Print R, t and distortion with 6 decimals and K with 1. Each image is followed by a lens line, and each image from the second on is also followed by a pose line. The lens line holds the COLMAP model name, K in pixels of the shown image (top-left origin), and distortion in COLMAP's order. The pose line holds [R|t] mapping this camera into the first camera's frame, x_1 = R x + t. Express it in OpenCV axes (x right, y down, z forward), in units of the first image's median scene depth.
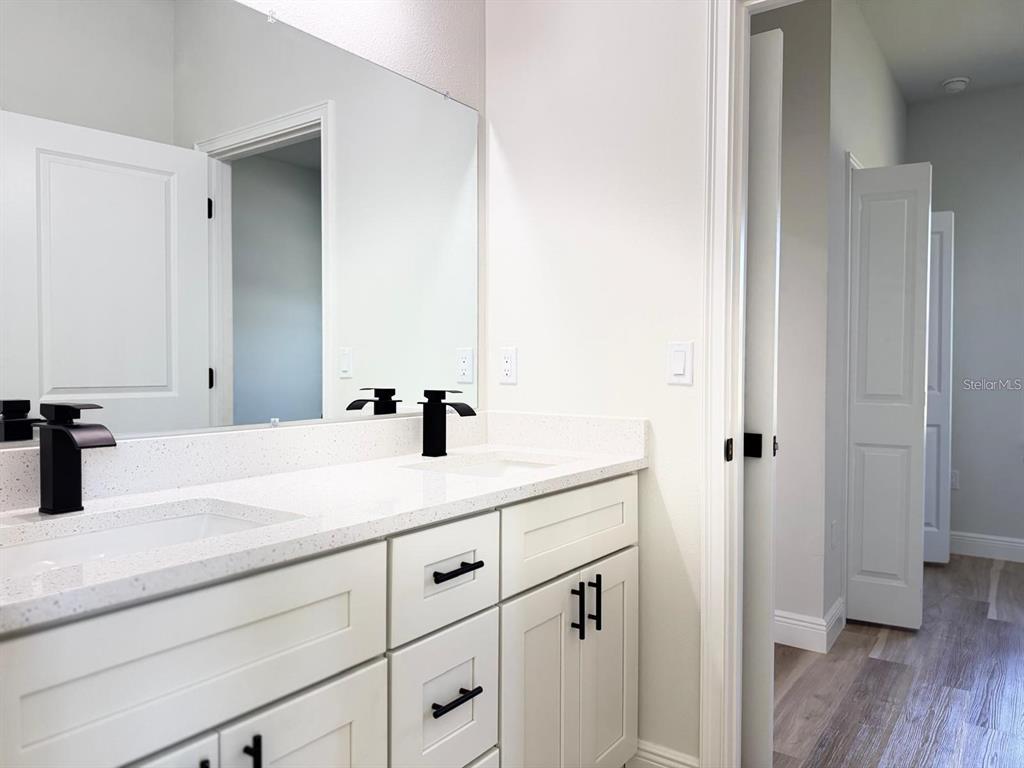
lens RADIAL K [[727.5, 0, 512.0], [0, 727.5, 384.0], [0, 0, 1]] dist [0.004575, 0.002218]
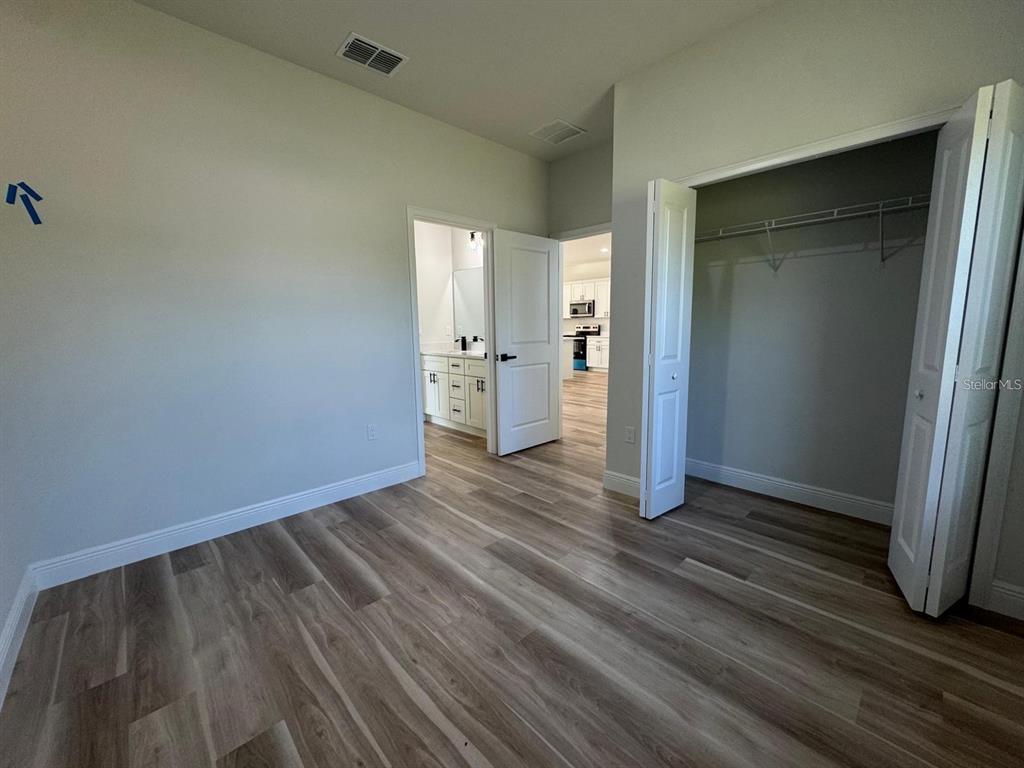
lens RADIAL K [[408.4, 0, 512.0], [0, 408.4, 384.0], [0, 0, 1]] dist [0.000880, 0.000526]
pose [[-0.186445, 0.139030, -0.972579, 2.228588], [-0.011678, 0.989553, 0.143695, -0.065787], [0.982396, 0.038149, -0.182874, 1.446184]]
